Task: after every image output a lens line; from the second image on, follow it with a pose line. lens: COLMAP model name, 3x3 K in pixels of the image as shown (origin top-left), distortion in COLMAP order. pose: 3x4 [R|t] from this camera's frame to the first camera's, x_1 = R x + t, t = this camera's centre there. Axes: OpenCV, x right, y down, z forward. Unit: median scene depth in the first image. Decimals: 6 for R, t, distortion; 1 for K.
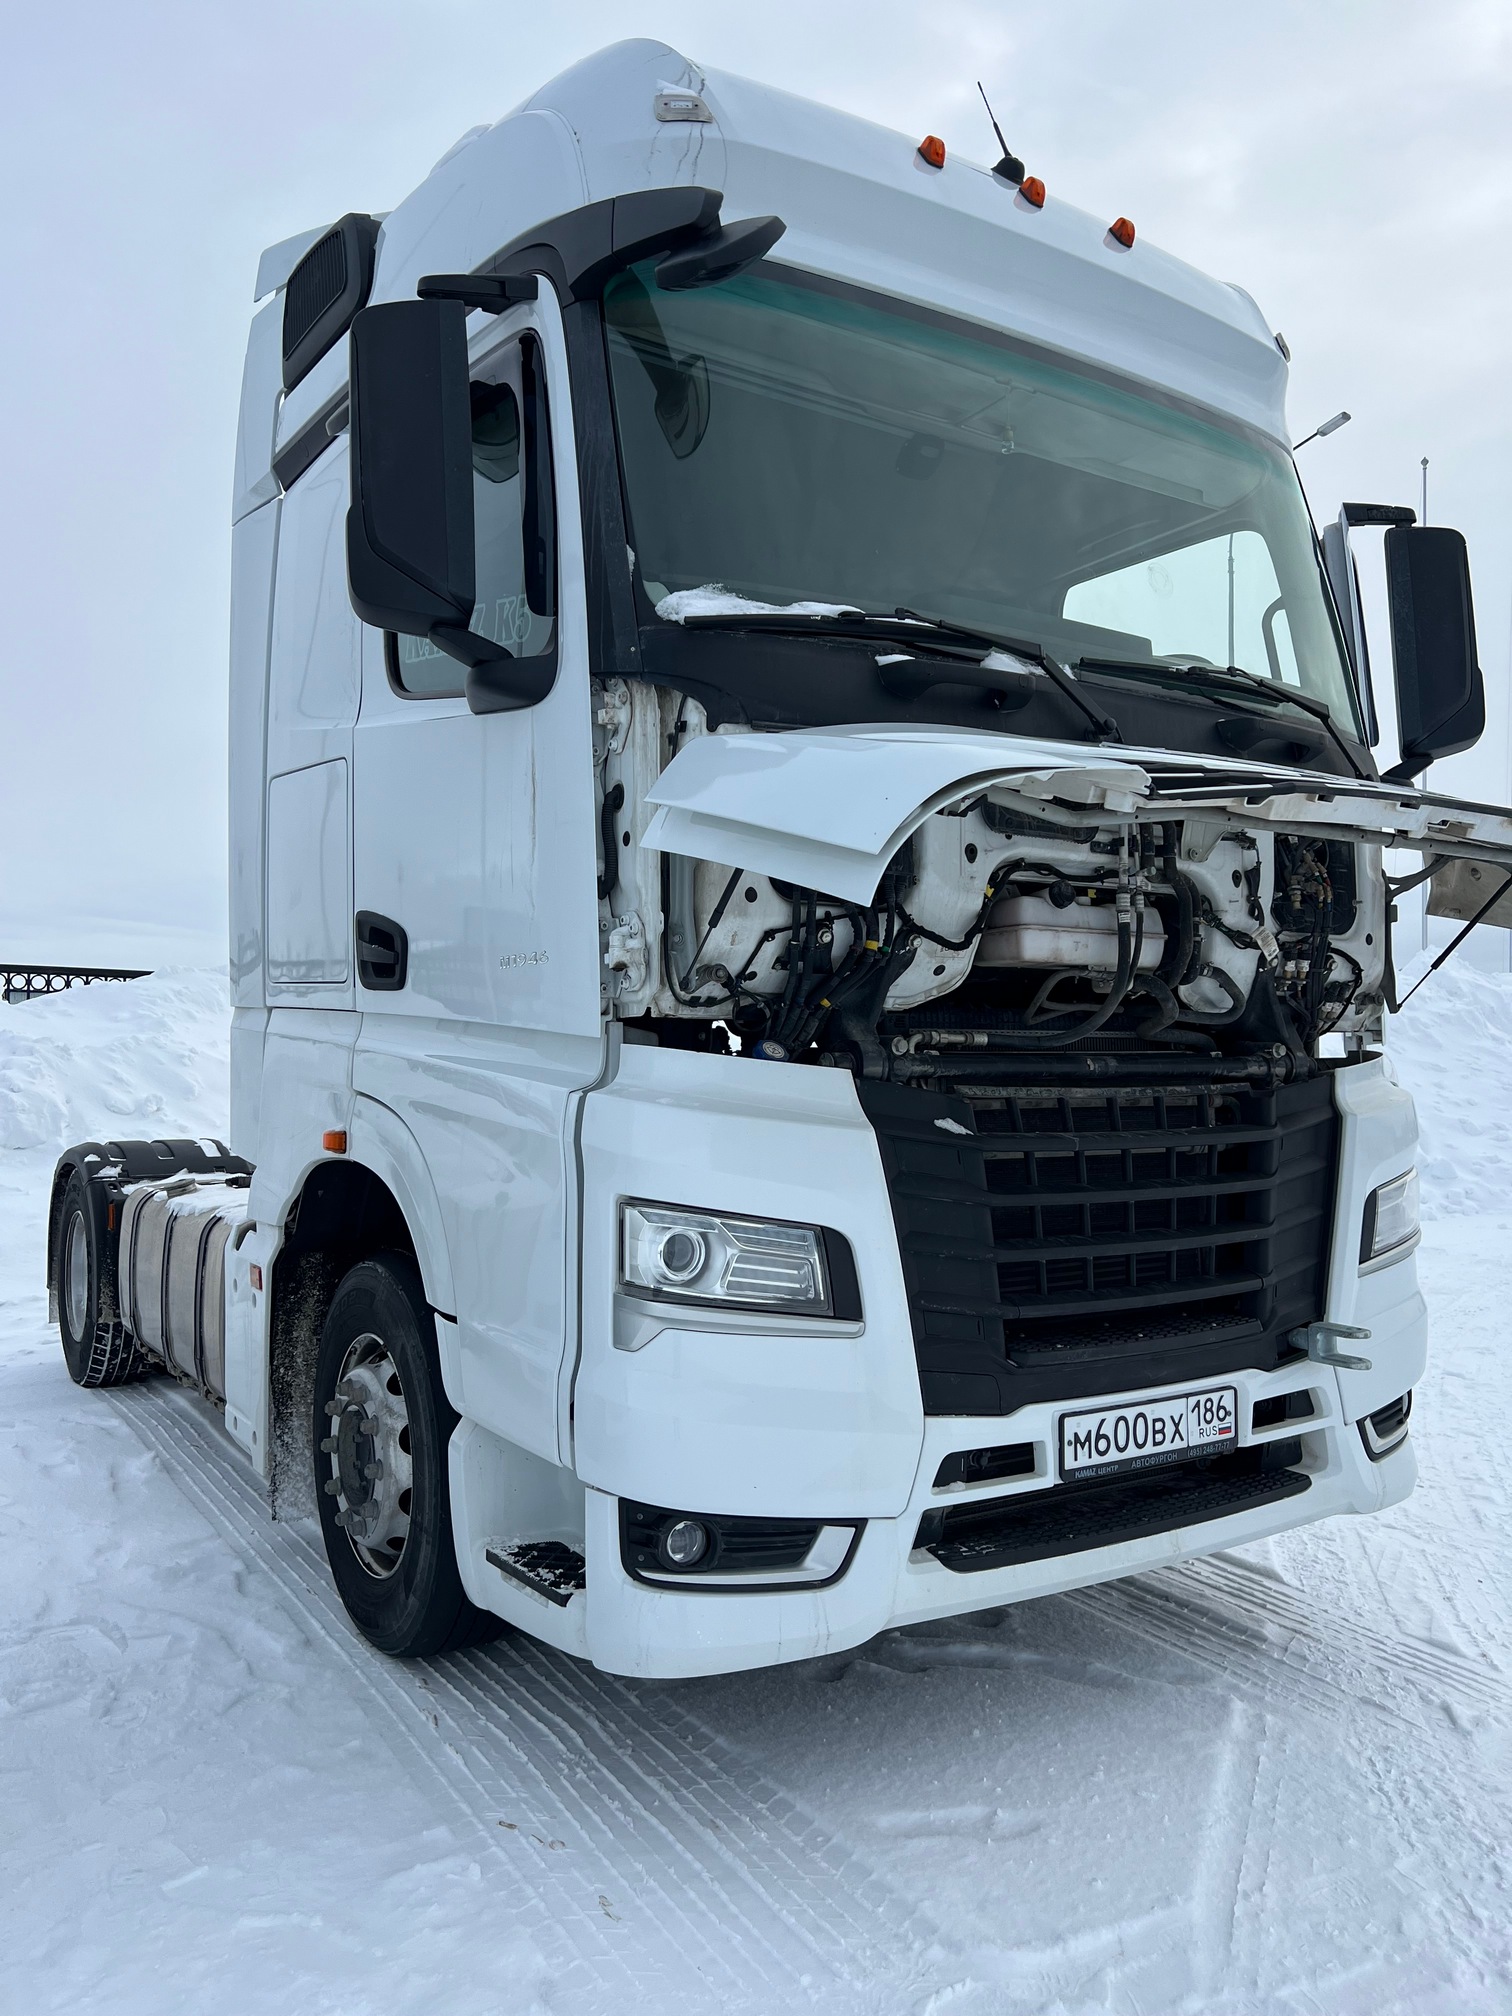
lens RADIAL K [[1520.3, 0, 740.6], [0, 1520.3, 998.6], [0, 0, 1]] dist [0.053953, -0.062324]
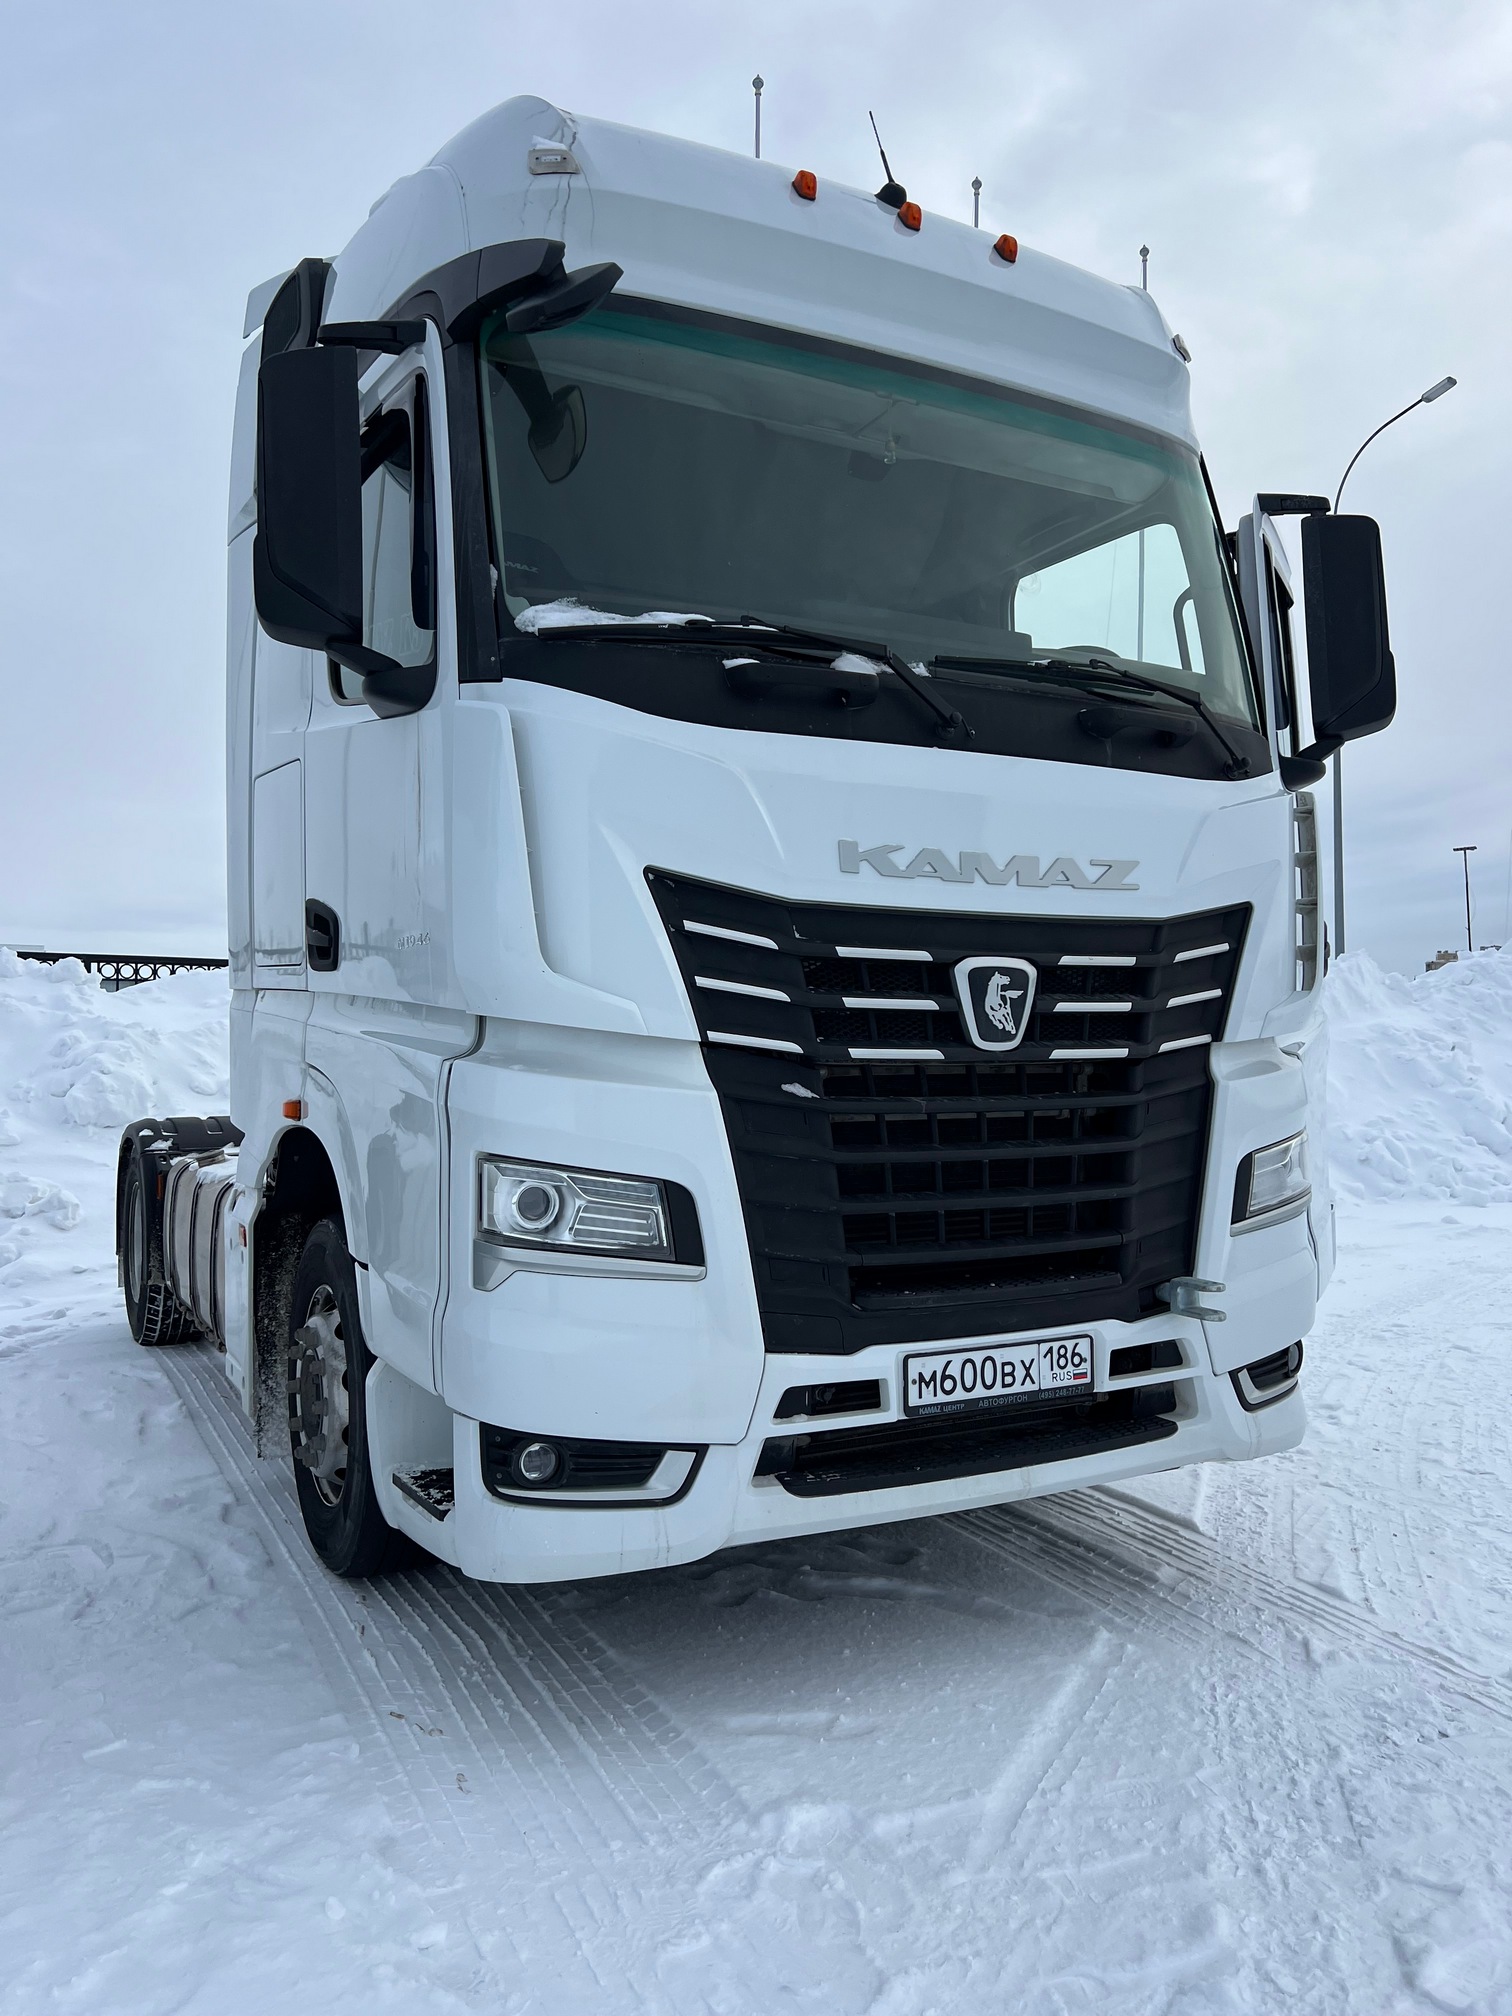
lens RADIAL K [[1520.3, 0, 752.8], [0, 1520.3, 997.4], [0, 0, 1]] dist [0.053953, -0.062324]
pose [[0.996998, -0.006800, -0.077129, 0.178670], [0.007419, 0.999943, 0.007742, 0.008099], [0.077072, -0.008291, 0.996991, -0.081569]]
